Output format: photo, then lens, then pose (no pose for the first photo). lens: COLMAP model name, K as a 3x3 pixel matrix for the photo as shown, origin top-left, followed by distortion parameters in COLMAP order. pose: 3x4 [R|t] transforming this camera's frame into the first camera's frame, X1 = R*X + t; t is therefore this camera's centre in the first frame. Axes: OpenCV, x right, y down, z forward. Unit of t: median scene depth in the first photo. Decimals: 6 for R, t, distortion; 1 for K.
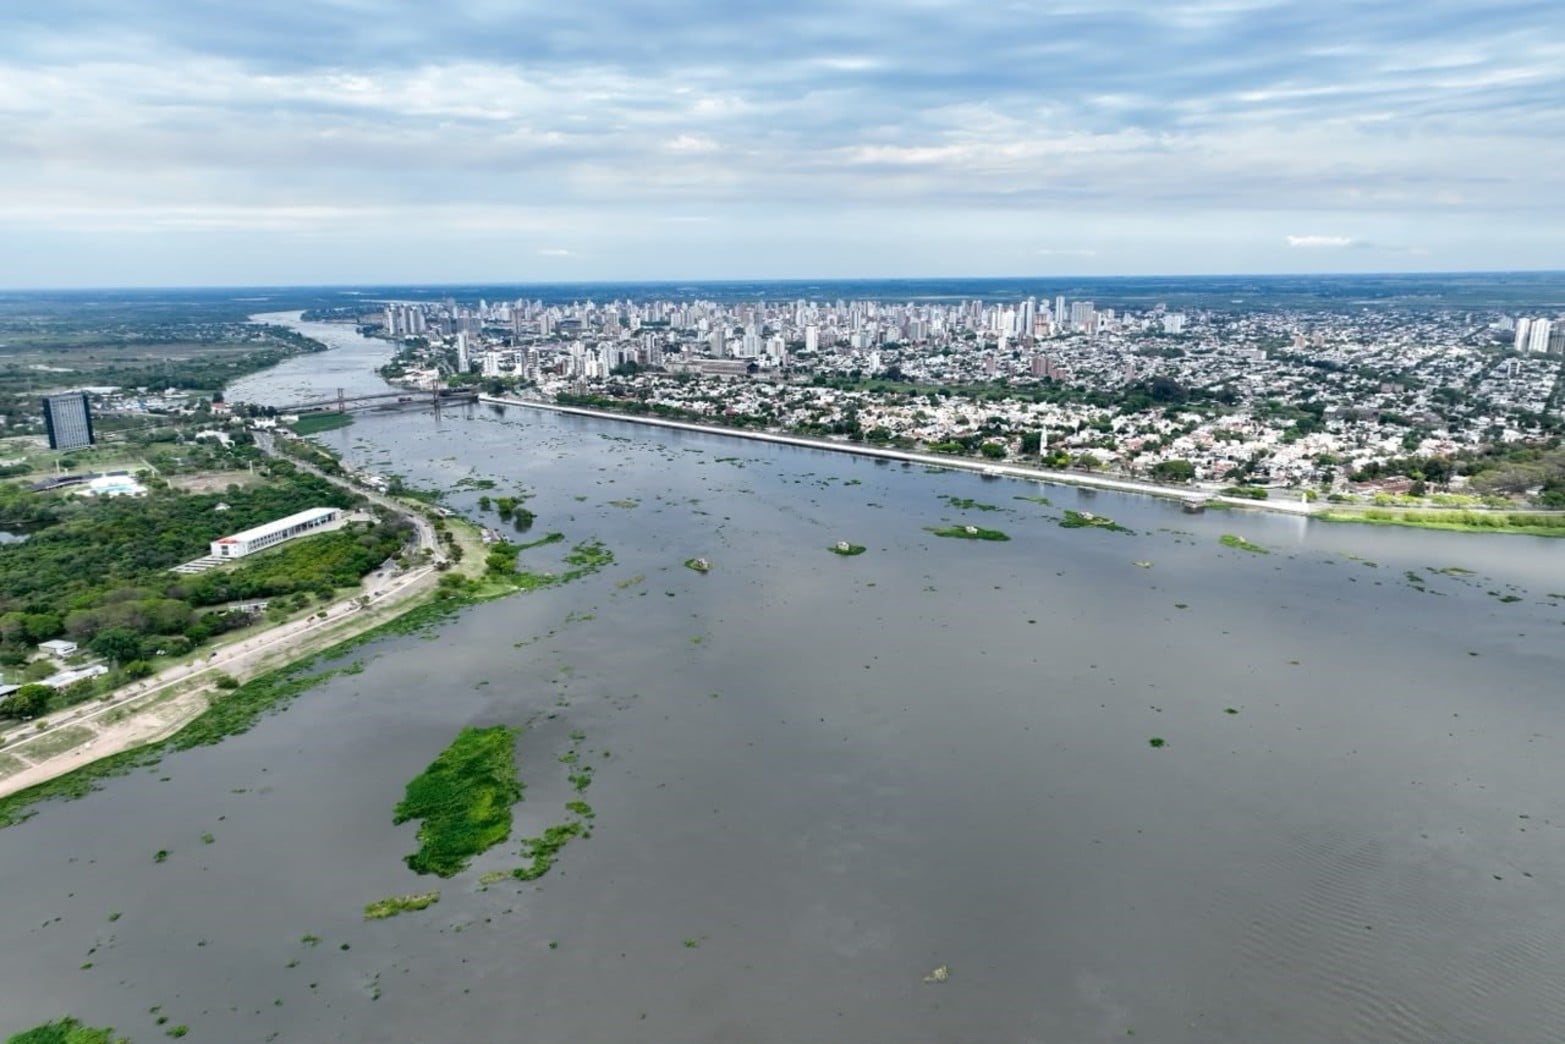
lens RADIAL K [[1102.3, 0, 786.2], [0, 1102.3, 514.4], [0, 0, 1]] dist [-0.002238, 0.019340]
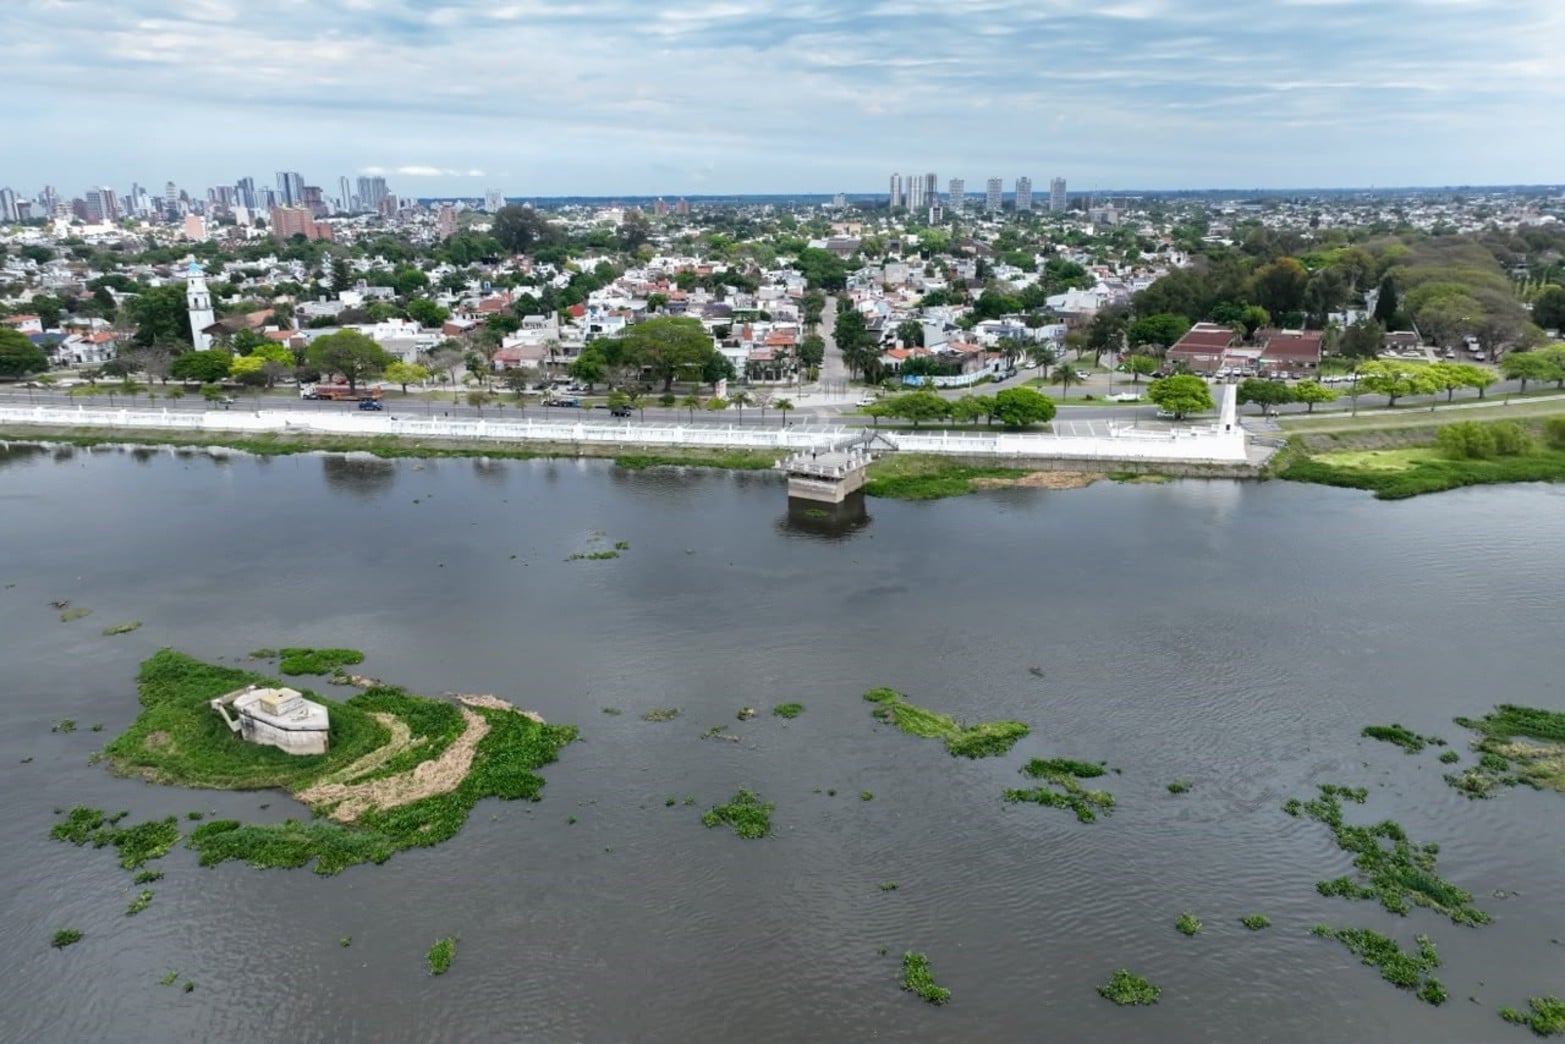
lens RADIAL K [[1102.3, 0, 782.9], [0, 1102.3, 522.9], [0, 0, 1]] dist [-0.002238, 0.019340]
pose [[0.830204, -0.157179, 0.534843, 0.132411], [0.119753, 0.987314, 0.104265, -0.014104], [-0.544446, -0.022512, 0.838494, 0.445998]]
